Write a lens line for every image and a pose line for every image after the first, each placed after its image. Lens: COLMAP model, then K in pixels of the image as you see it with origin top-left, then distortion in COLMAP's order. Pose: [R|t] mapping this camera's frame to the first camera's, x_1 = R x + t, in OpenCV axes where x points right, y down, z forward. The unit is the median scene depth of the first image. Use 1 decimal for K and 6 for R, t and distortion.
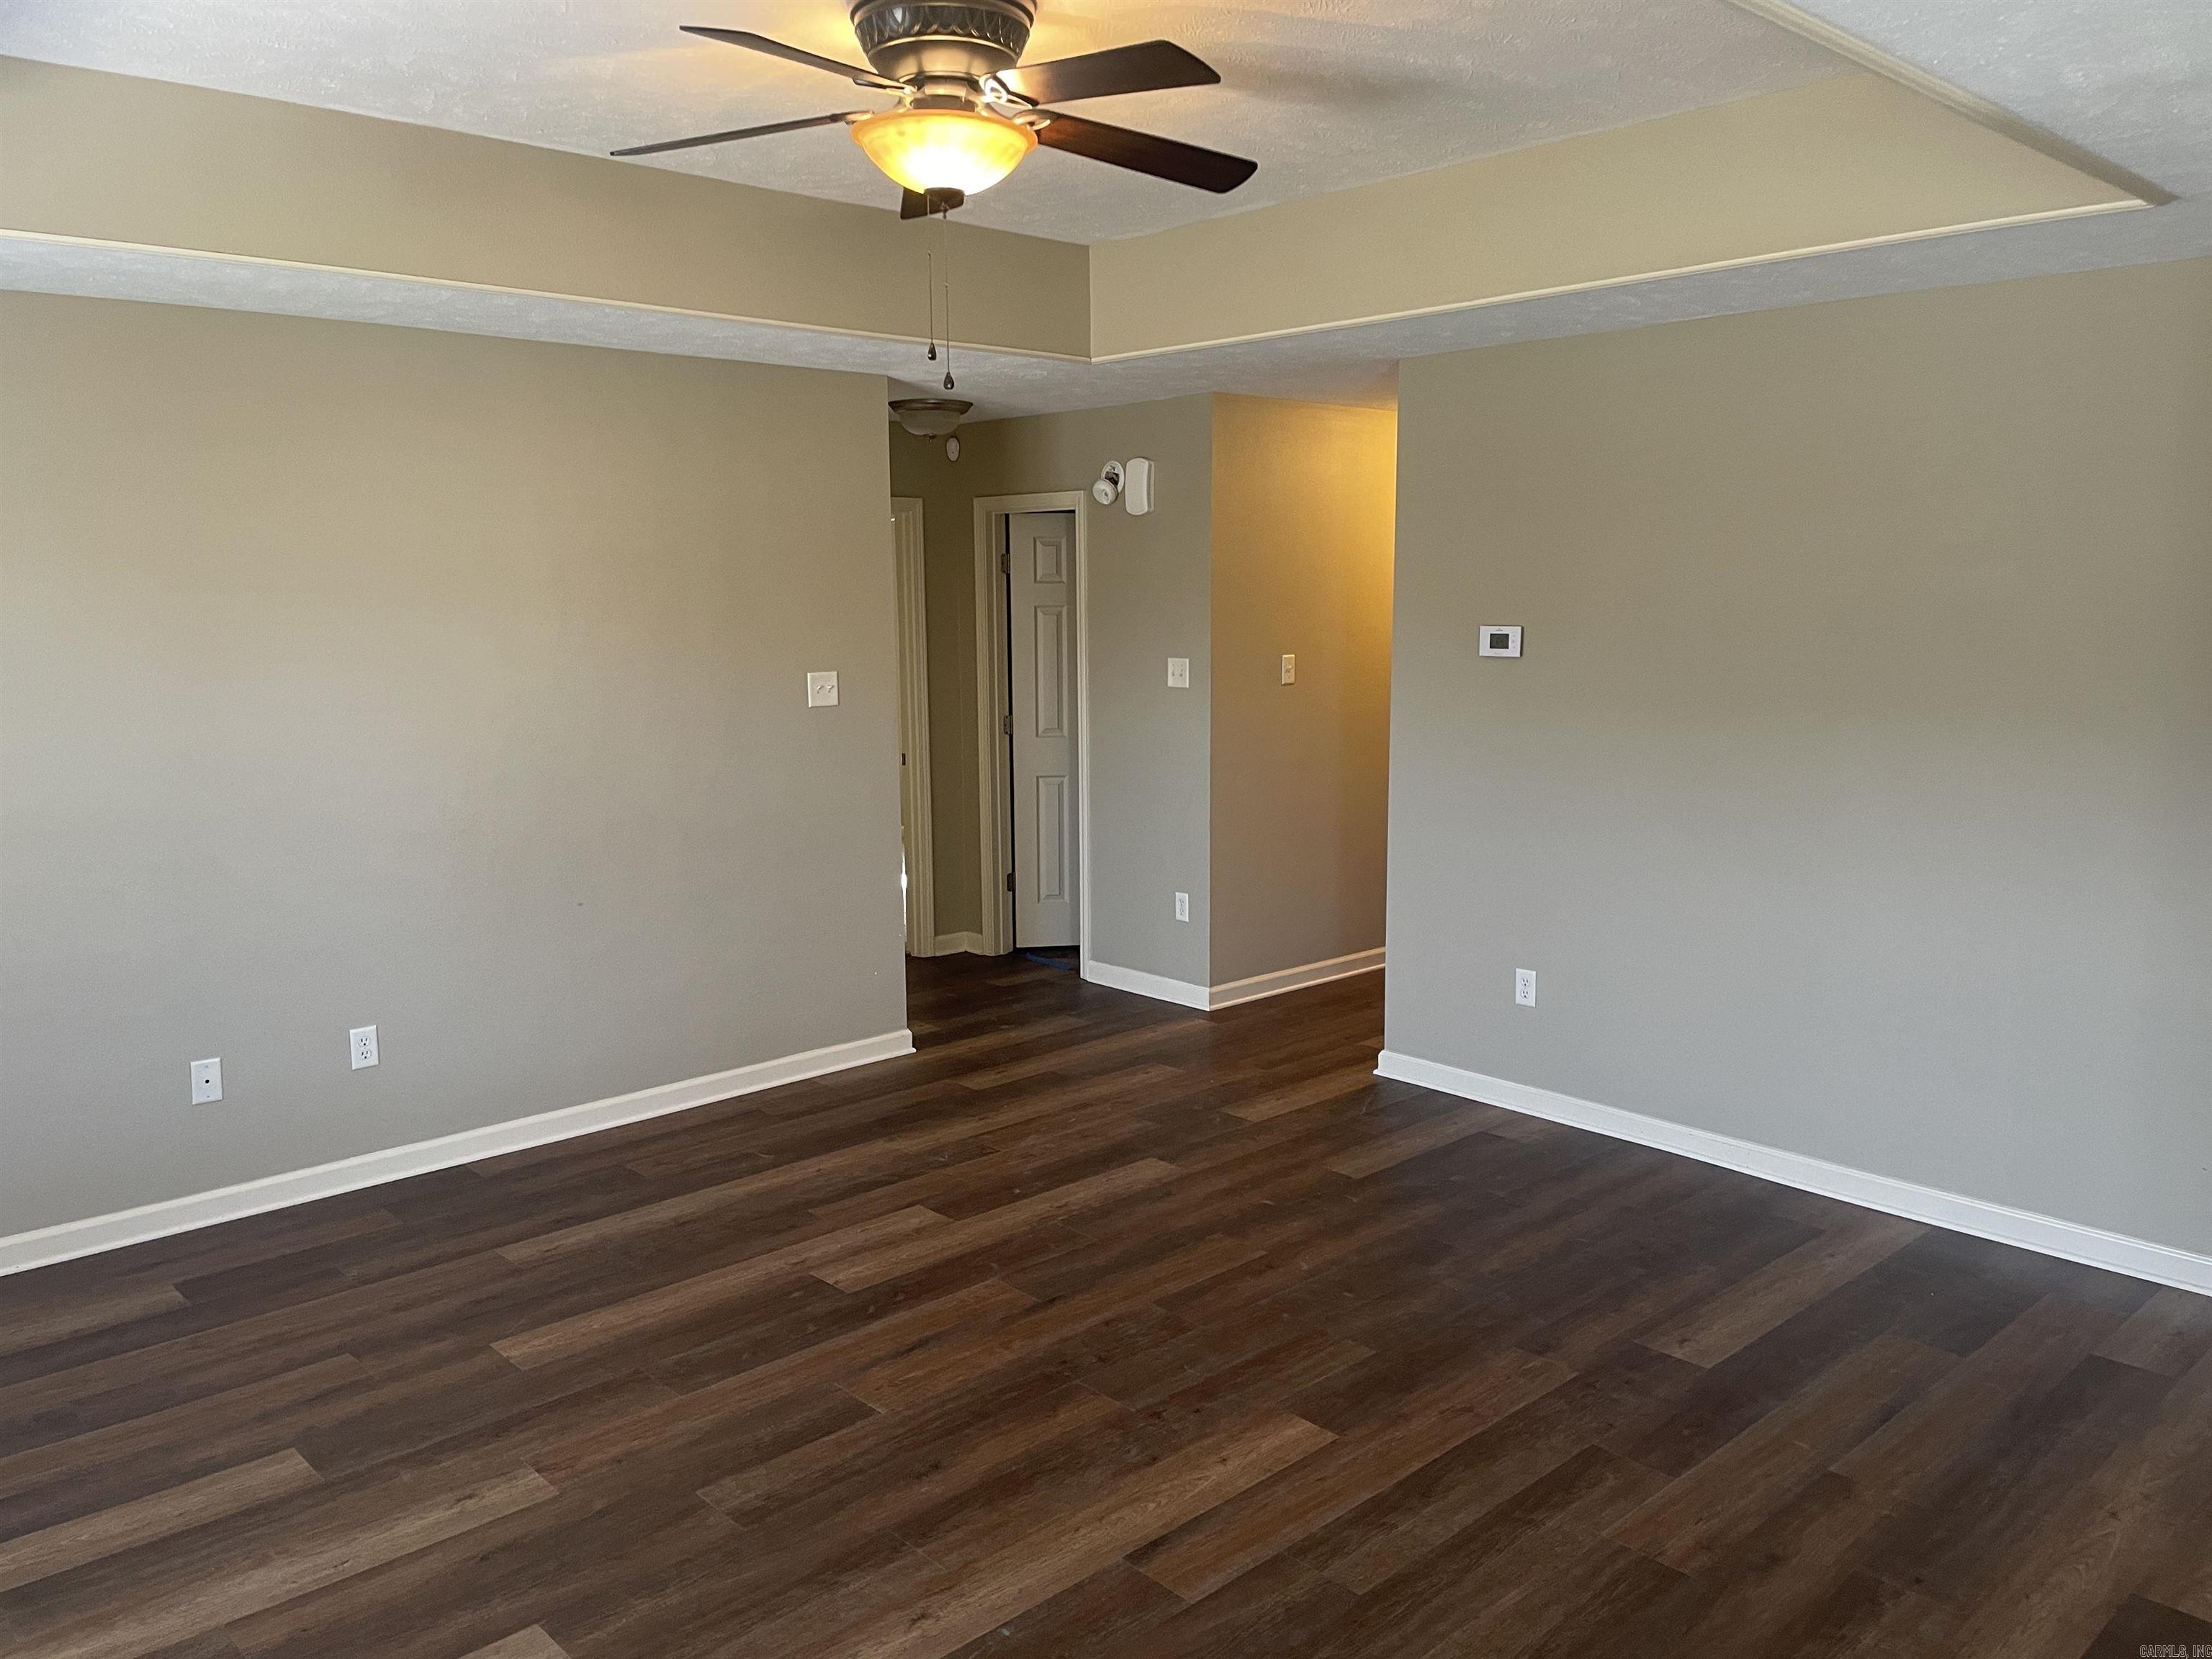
lens RADIAL K [[1647.8, 0, 1092.2], [0, 1647.8, 827.7], [0, 0, 1]] dist [0.089294, -0.109586]
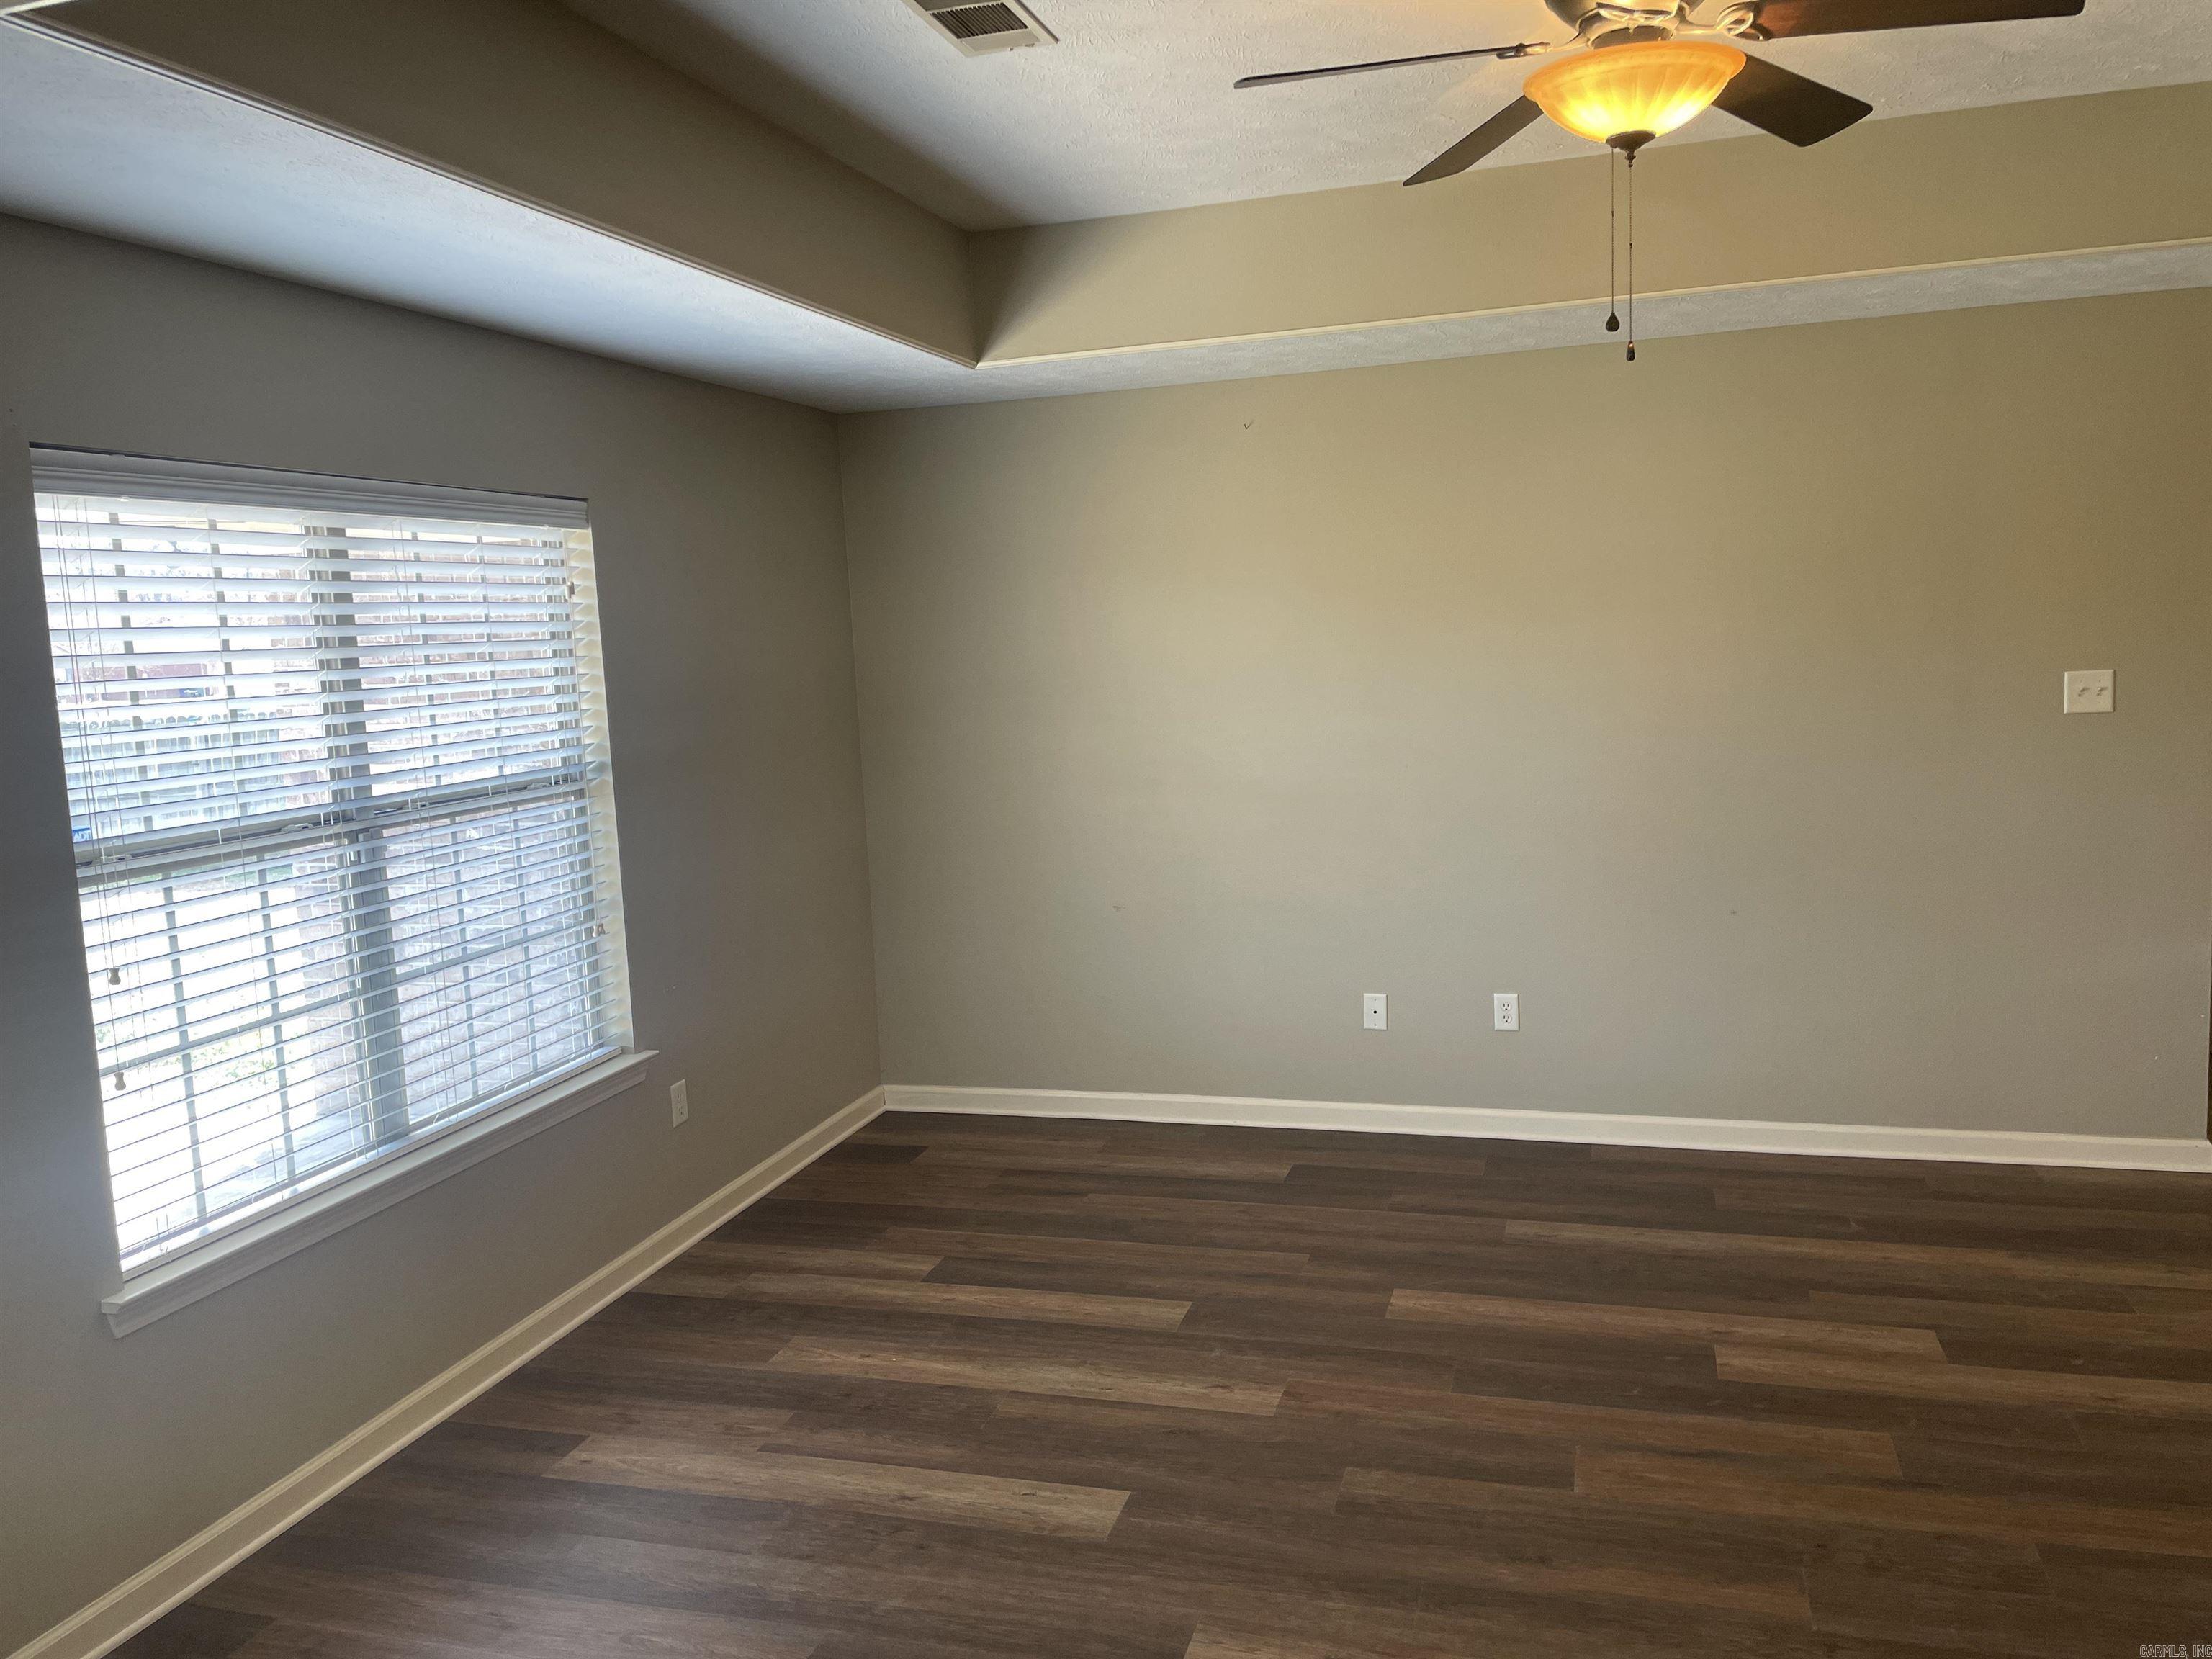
lens RADIAL K [[1647.8, 0, 1111.9], [0, 1647.8, 818.2], [0, 0, 1]] dist [0.089294, -0.109586]
pose [[0.515391, 0.087402, -0.852486, 0.395493], [-0.082912, 0.995204, 0.051908, -0.034660], [0.852935, 0.043928, 0.520166, 0.231989]]
